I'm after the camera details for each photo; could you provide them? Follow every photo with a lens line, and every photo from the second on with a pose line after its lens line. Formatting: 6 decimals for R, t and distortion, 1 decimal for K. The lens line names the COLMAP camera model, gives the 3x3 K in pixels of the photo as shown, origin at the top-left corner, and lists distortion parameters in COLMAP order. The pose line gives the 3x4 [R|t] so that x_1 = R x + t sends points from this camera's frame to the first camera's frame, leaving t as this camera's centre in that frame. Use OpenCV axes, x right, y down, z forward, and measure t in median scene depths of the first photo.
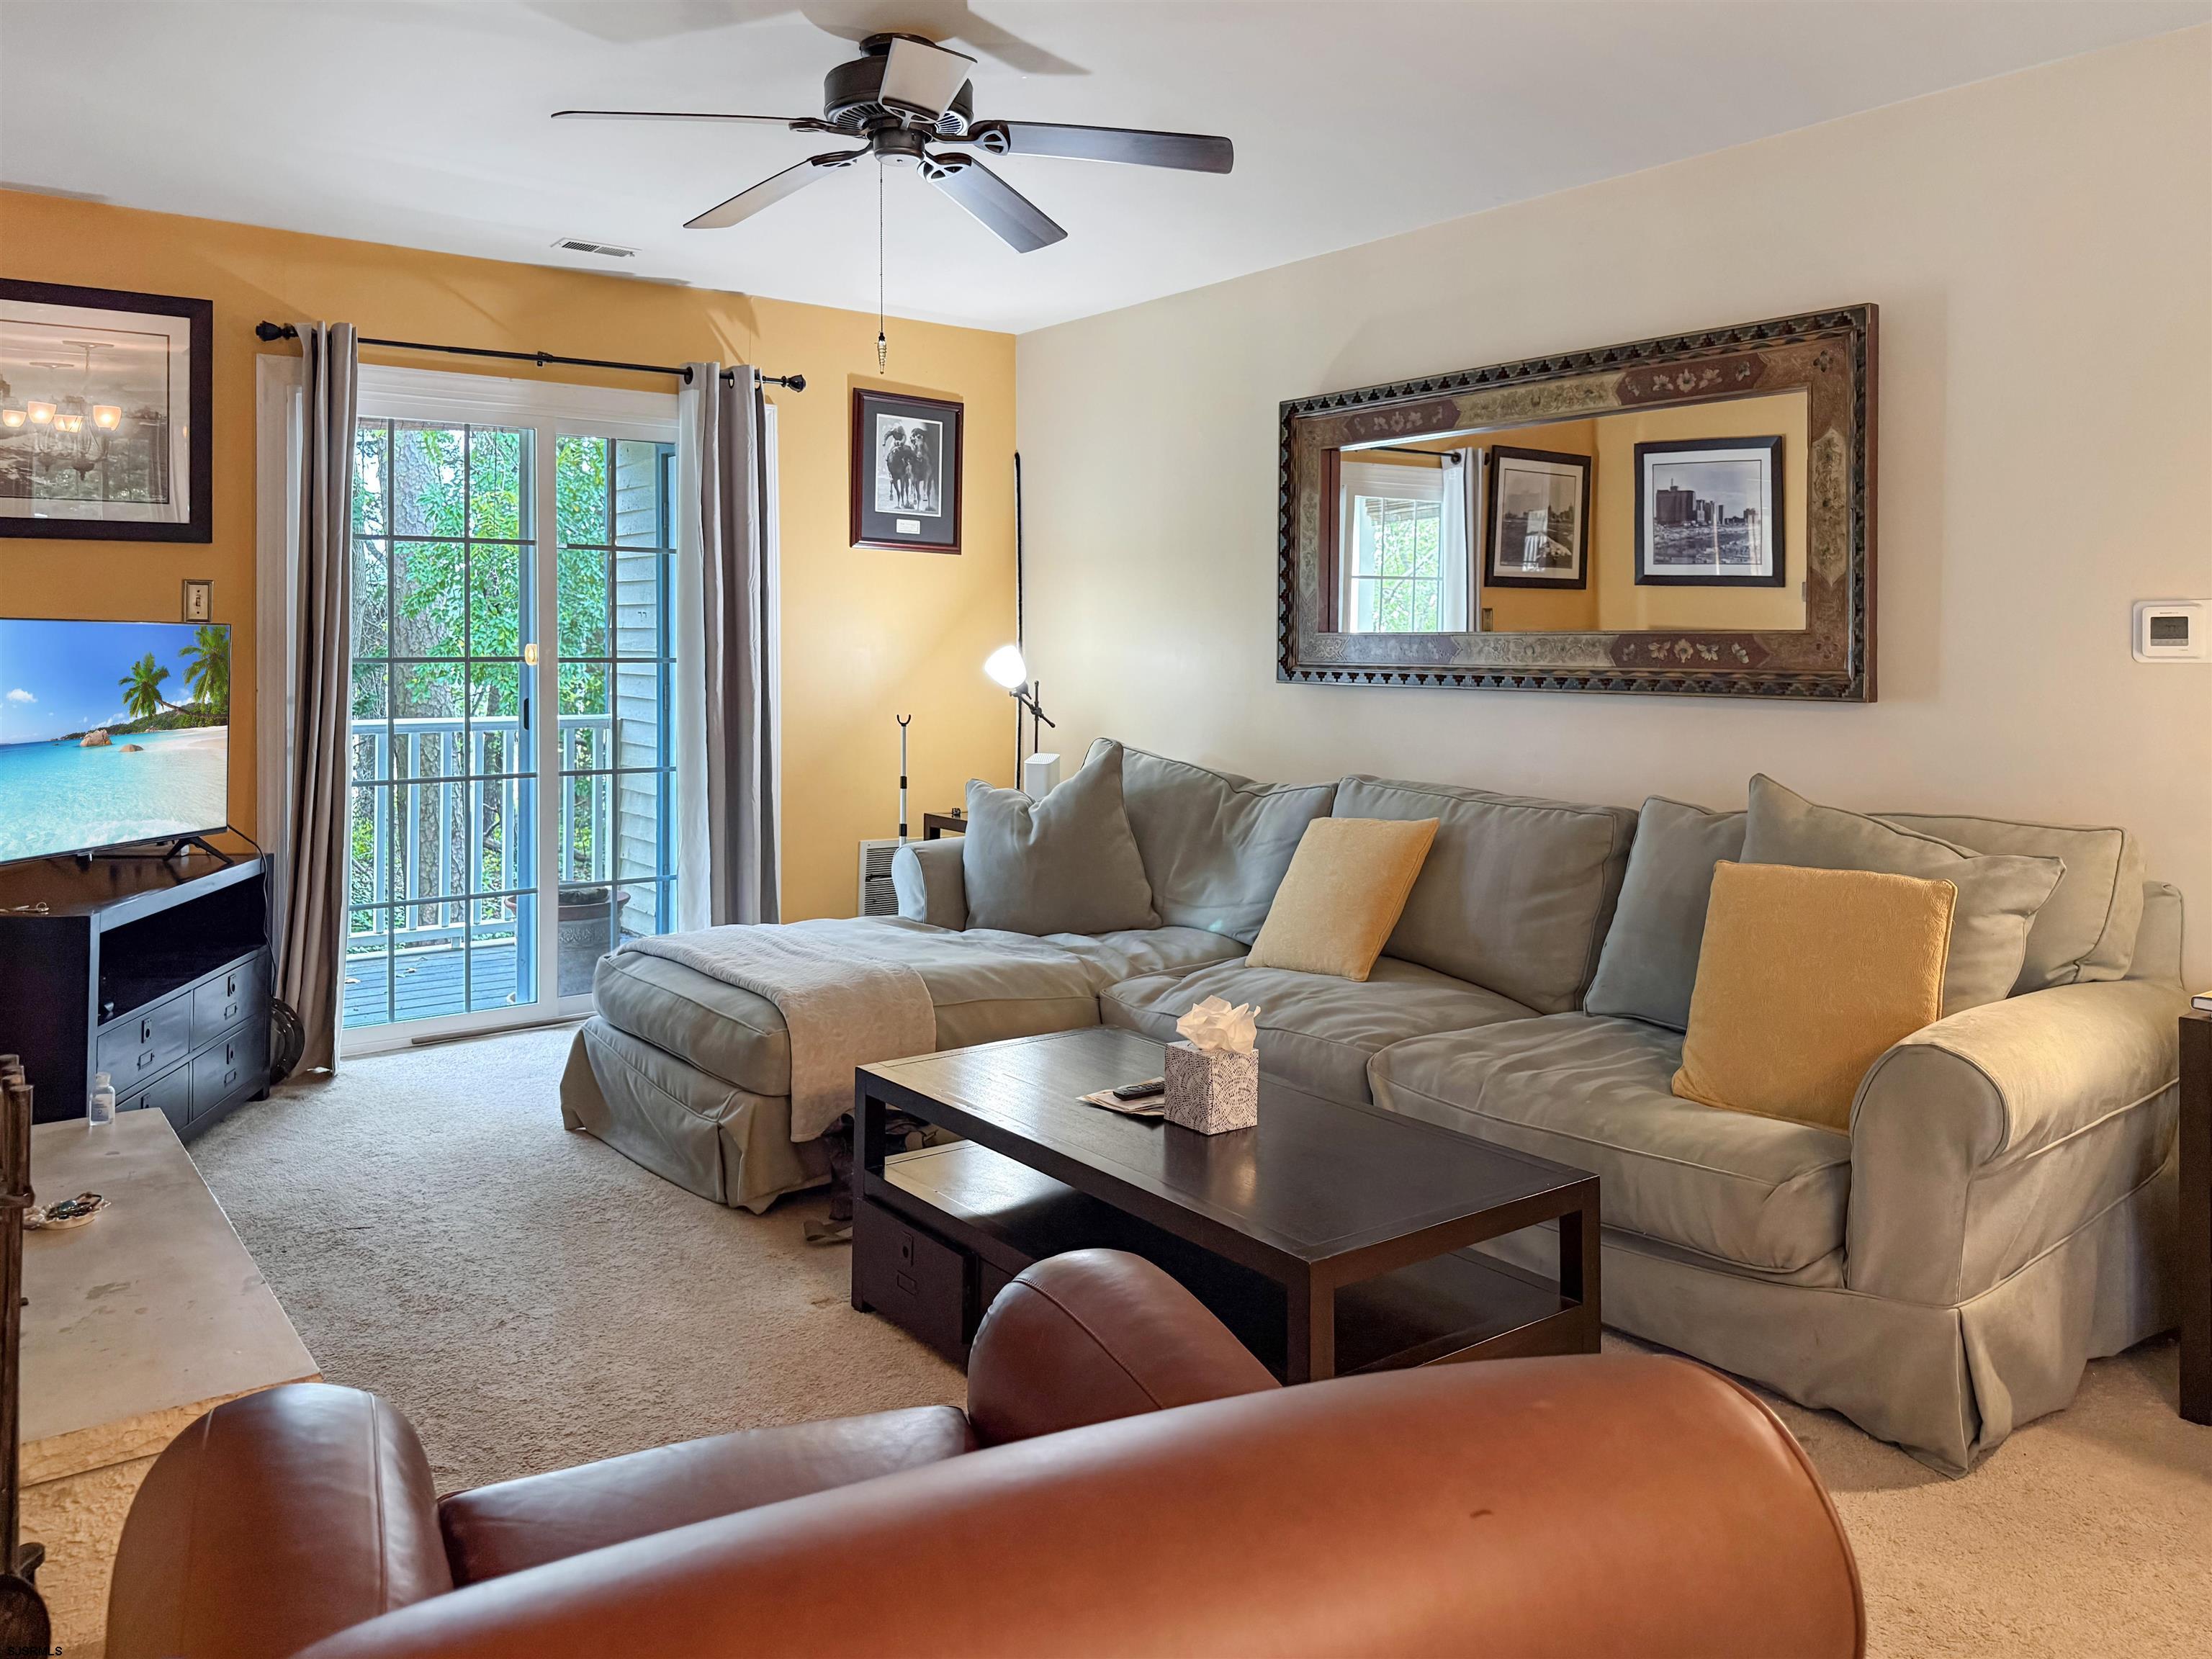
lens RADIAL K [[1636.5, 0, 1176.3], [0, 1636.5, 831.9], [0, 0, 1]] dist [0.179256, -0.238096]
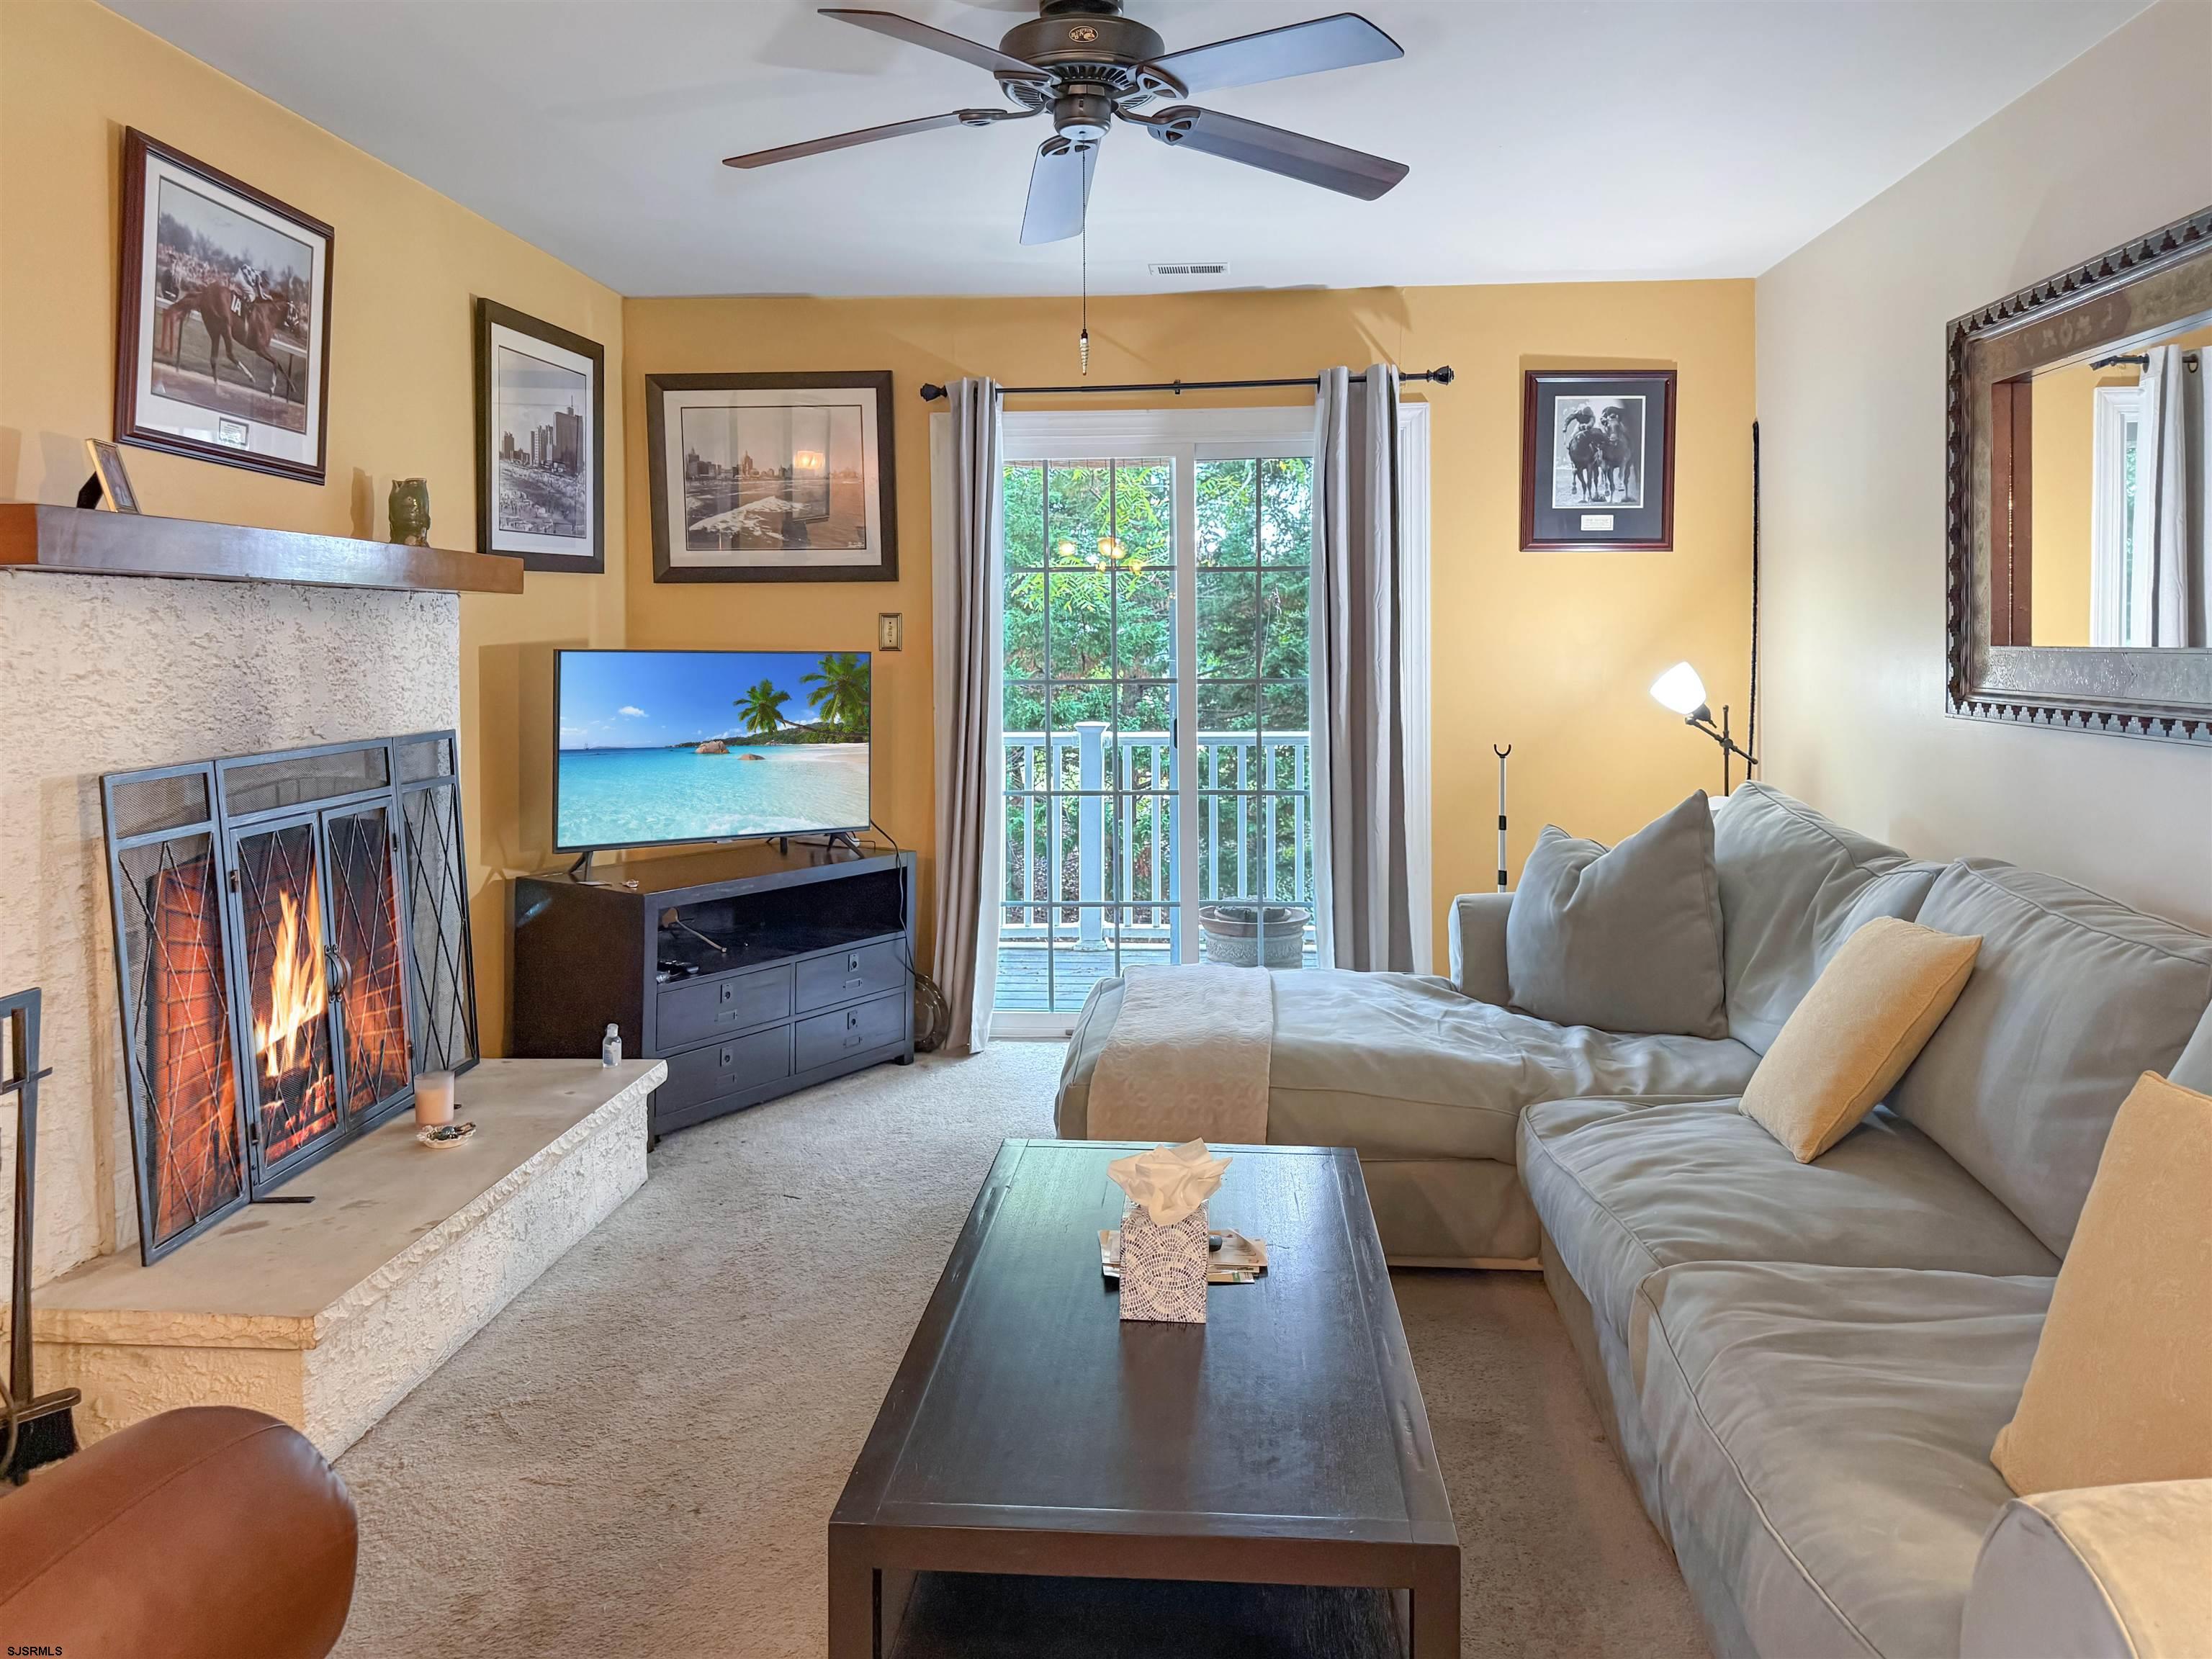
lens RADIAL K [[1683.0, 0, 1114.3], [0, 1683.0, 815.5], [0, 0, 1]] dist [0.153857, -0.252215]
pose [[0.741075, 0.063089, -0.668452, 0.296492], [-0.071663, 0.997321, 0.014679, -0.034481], [0.667587, 0.037025, 0.743611, 0.218188]]
